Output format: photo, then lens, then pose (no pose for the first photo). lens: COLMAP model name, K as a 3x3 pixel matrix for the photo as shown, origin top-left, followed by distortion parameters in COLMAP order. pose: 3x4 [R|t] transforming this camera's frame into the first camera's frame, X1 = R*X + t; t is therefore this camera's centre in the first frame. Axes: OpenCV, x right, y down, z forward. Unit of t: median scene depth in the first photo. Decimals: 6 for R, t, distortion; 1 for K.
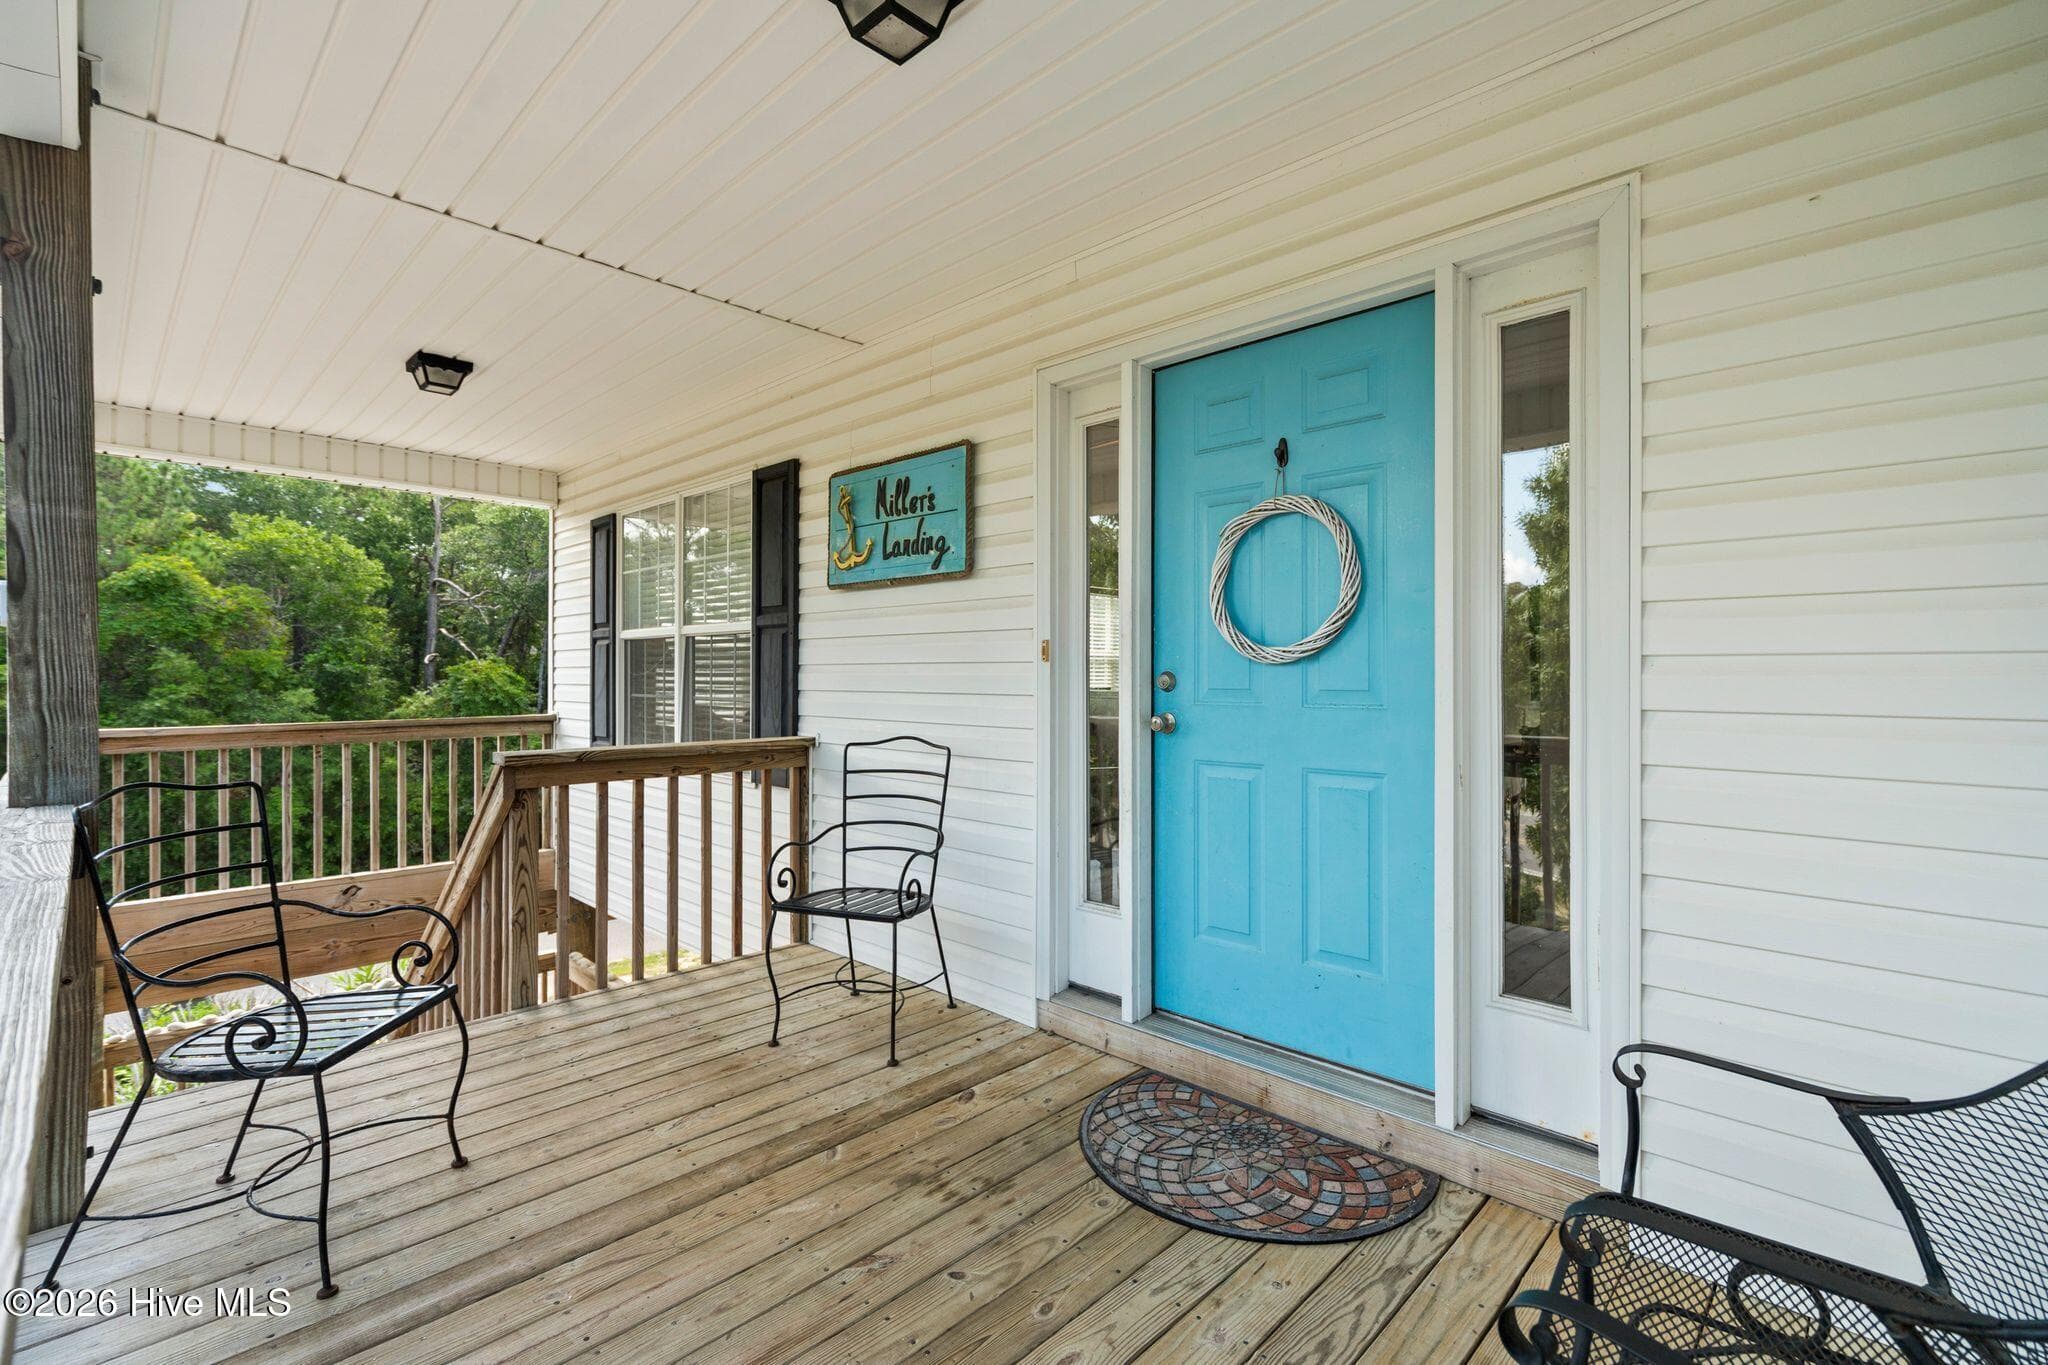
lens RADIAL K [[907.6, 0, 1030.5], [0, 907.6, 677.5], [0, 0, 1]] dist [-0.002870, -0.000249]
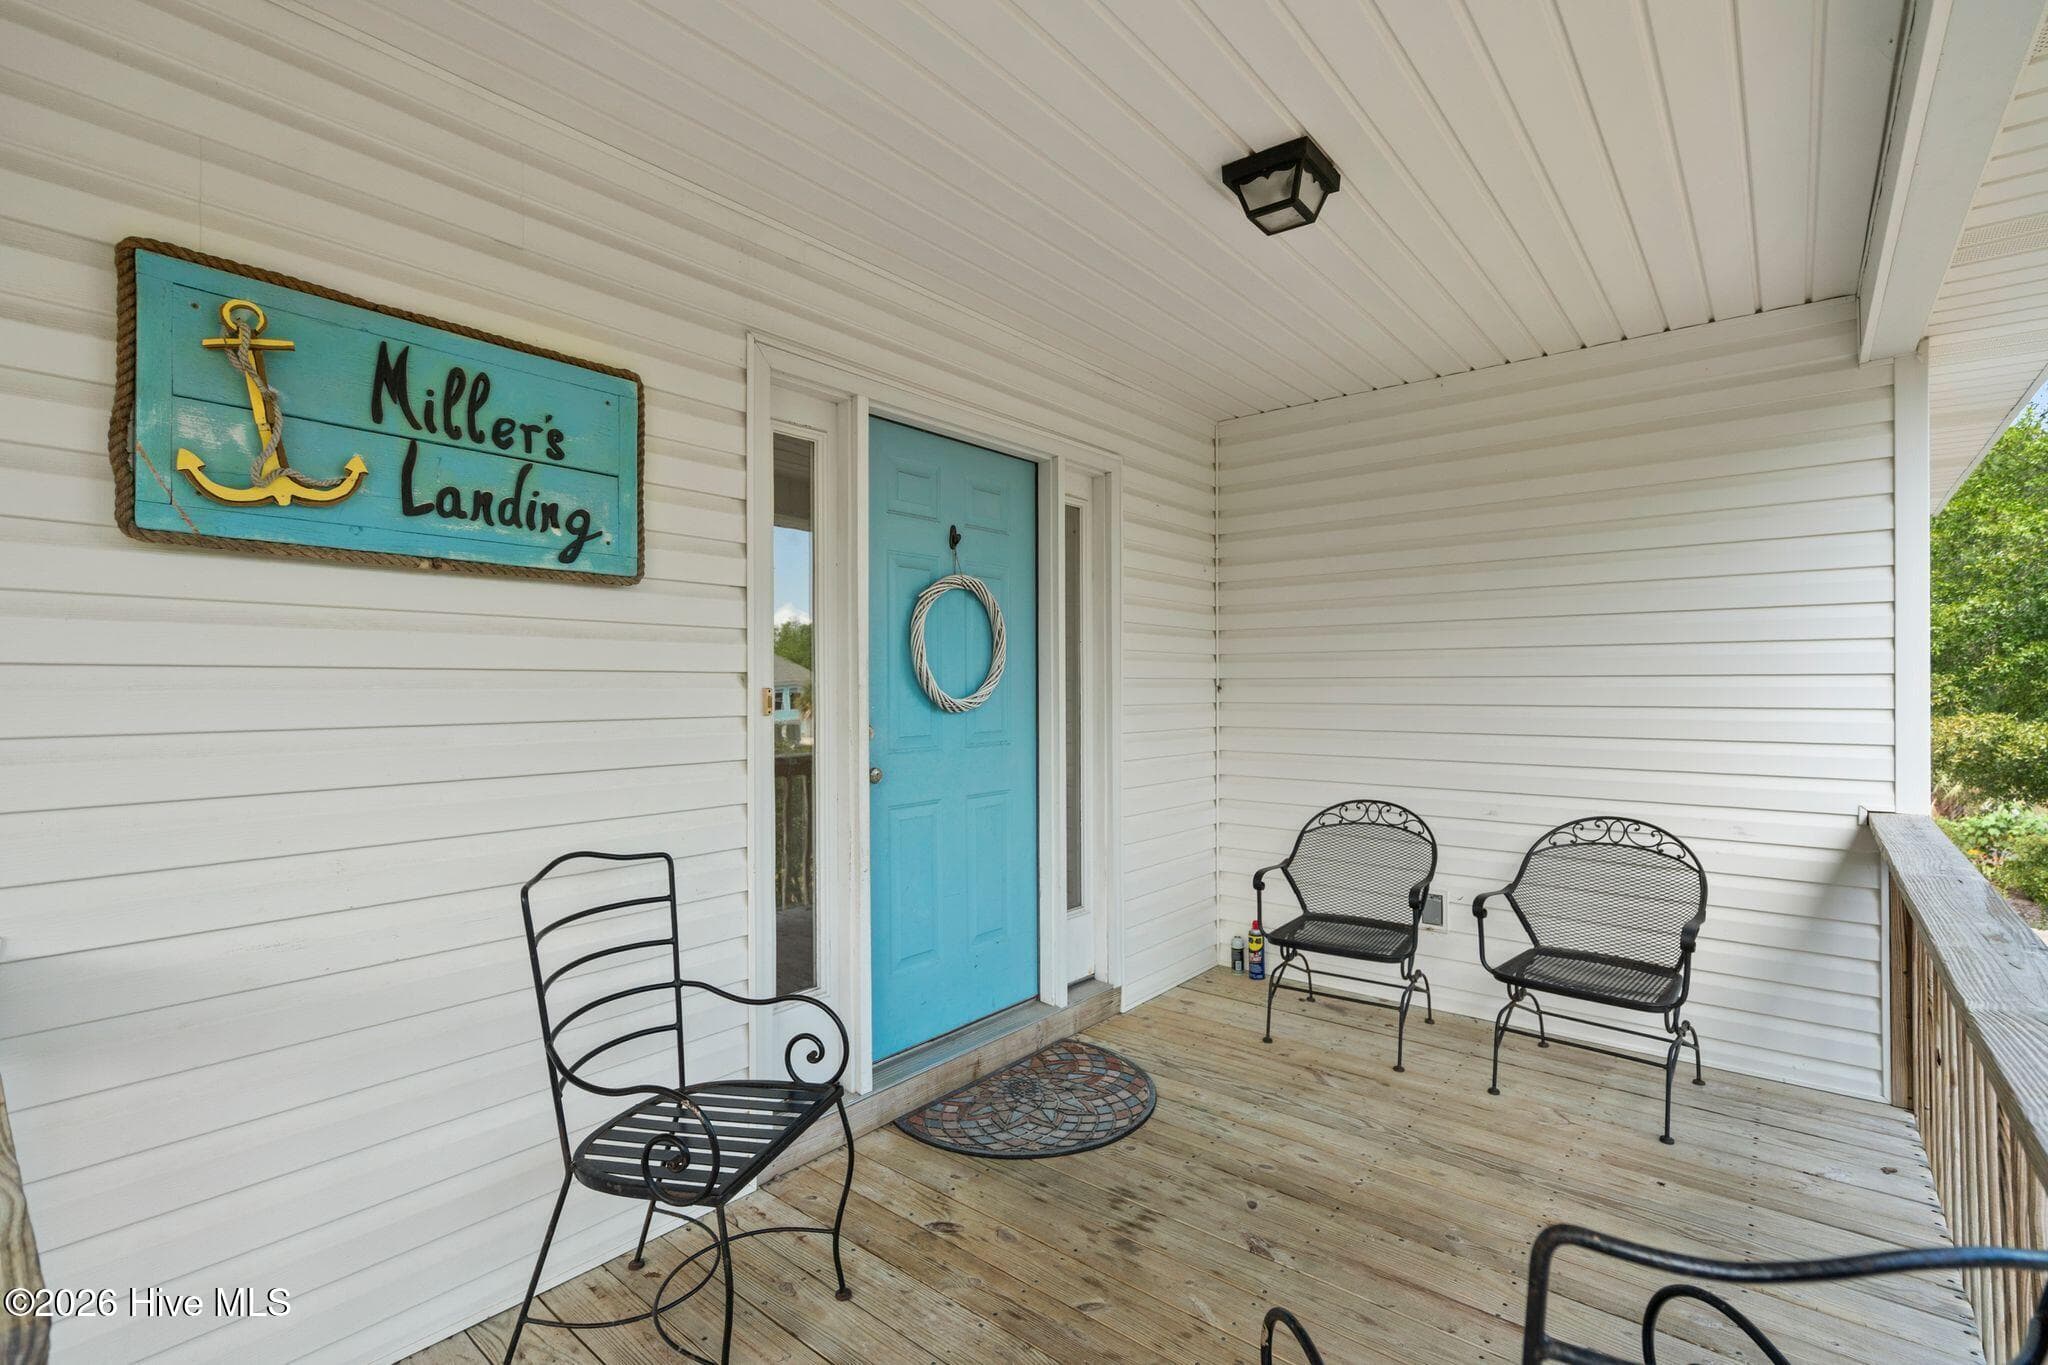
lens RADIAL K [[928.9, 0, 1019.5], [0, 928.9, 684.5], [0, 0, 1]] dist [-0.003287, -0.000572]
pose [[-0.068510, -0.002307, 0.997648, -0.765707], [0.002298, 0.999994, 0.002470, -0.043980], [-0.997648, 0.002462, -0.068504, 0.794770]]
